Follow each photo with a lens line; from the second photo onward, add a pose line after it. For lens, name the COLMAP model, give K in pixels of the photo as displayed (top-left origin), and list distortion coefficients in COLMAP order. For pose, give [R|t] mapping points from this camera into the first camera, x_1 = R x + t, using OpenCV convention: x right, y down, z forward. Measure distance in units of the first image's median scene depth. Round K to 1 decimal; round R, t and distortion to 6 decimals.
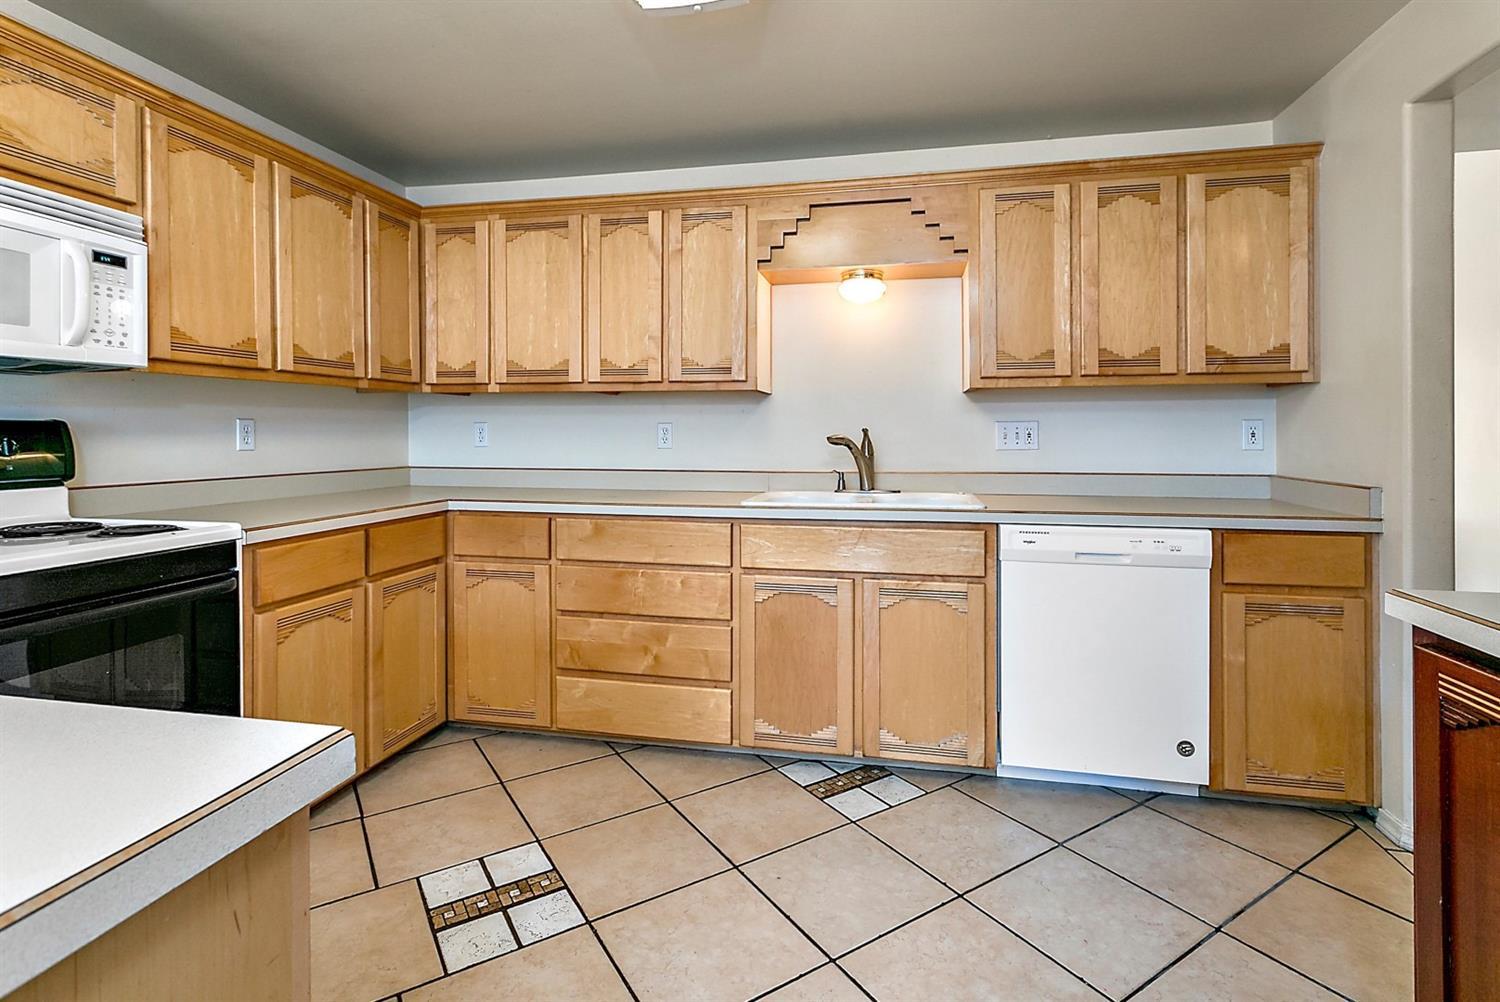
lens RADIAL K [[736.2, 0, 752.9], [0, 736.2, 444.5], [0, 0, 1]] dist [-0.000178, -0.000134]
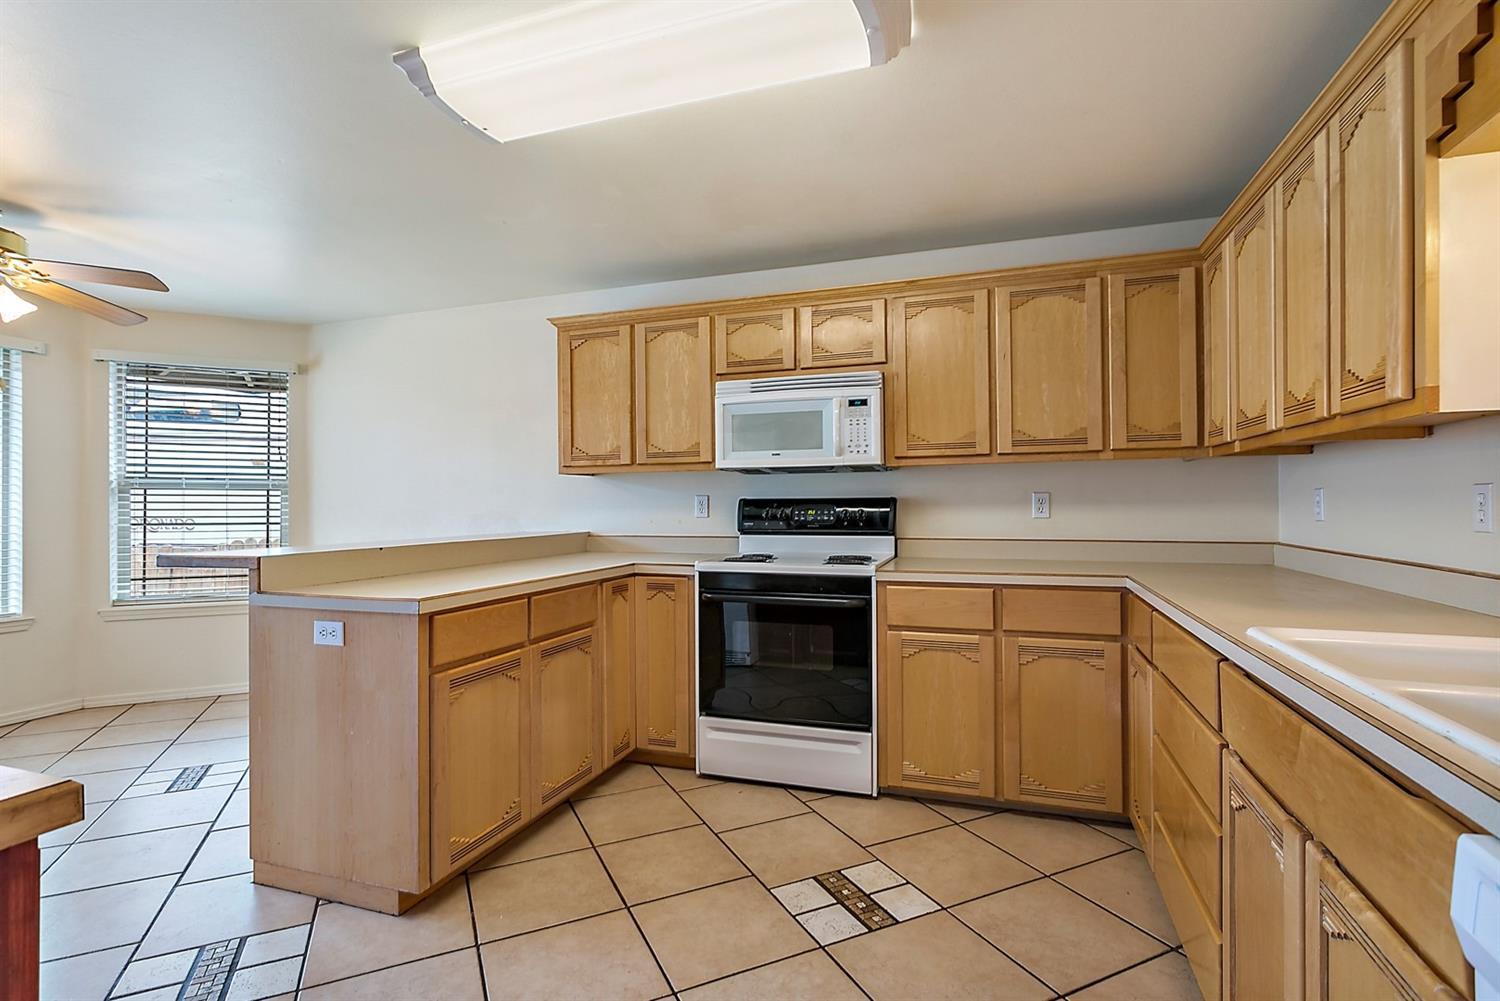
lens RADIAL K [[725.3, 0, 746.7], [0, 725.3, 515.8], [0, 0, 1]] dist [-0.001146, 0.000024]
pose [[-0.140034, 0.016092, -0.990016, 0.652945], [-0.010994, 0.999781, 0.017806, -0.013929], [0.990086, 0.013378, -0.139826, 0.780264]]
